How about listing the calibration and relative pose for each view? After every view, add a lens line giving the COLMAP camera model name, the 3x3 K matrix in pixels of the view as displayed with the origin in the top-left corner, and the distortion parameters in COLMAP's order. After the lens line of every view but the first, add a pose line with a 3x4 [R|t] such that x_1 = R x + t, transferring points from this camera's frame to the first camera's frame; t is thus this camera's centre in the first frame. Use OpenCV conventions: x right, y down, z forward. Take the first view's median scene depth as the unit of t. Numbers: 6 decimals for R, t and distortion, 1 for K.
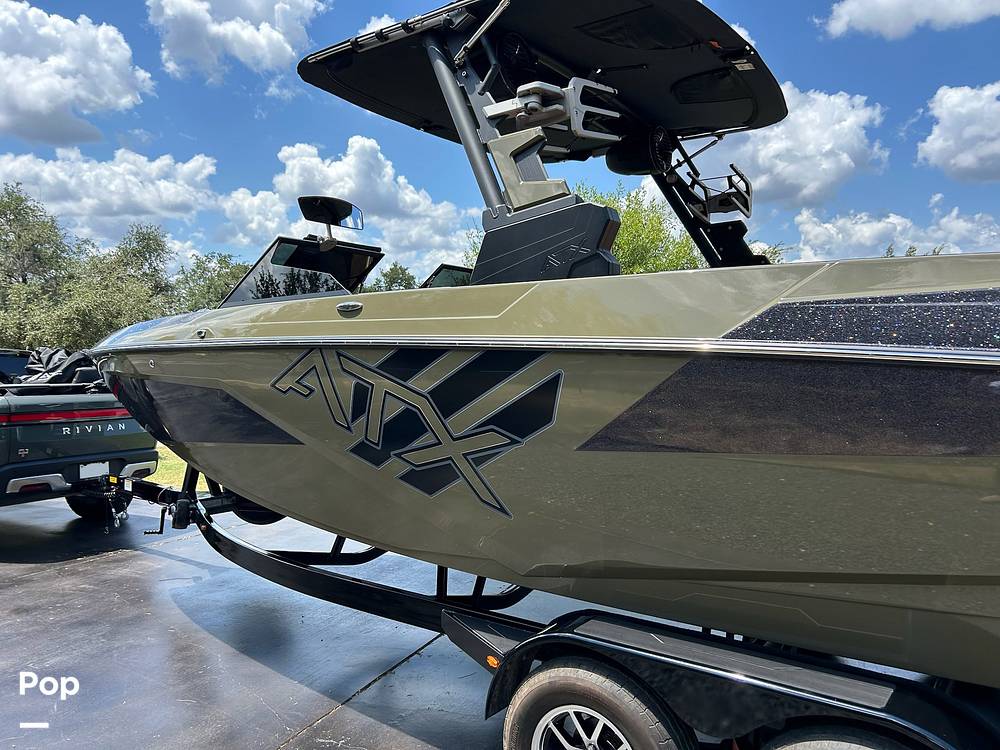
lens RADIAL K [[761.2, 0, 451.0], [0, 761.2, 396.3], [0, 0, 1]] dist [0.083287, -0.177669]
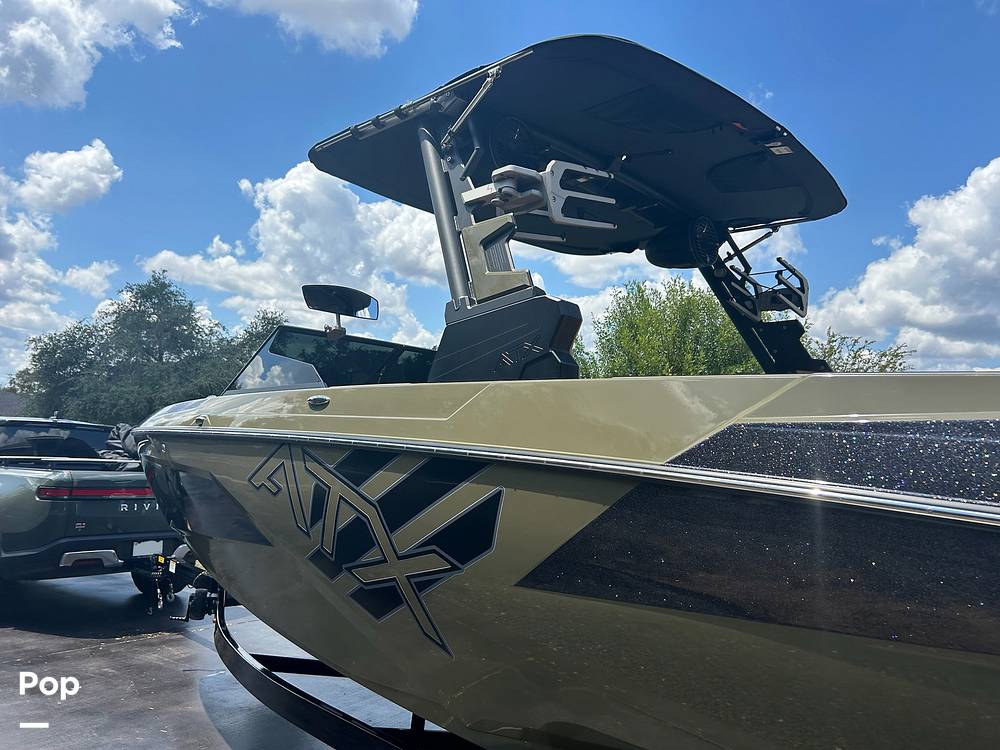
lens RADIAL K [[742.5, 0, 505.0], [0, 742.5, 396.4], [0, 0, 1]] dist [0.004532, -0.005874]
pose [[0.987059, 0.040123, -0.155256, 0.235995], [-0.057134, 0.992648, -0.106702, -0.040759], [0.149834, 0.114191, 0.982095, 0.155883]]
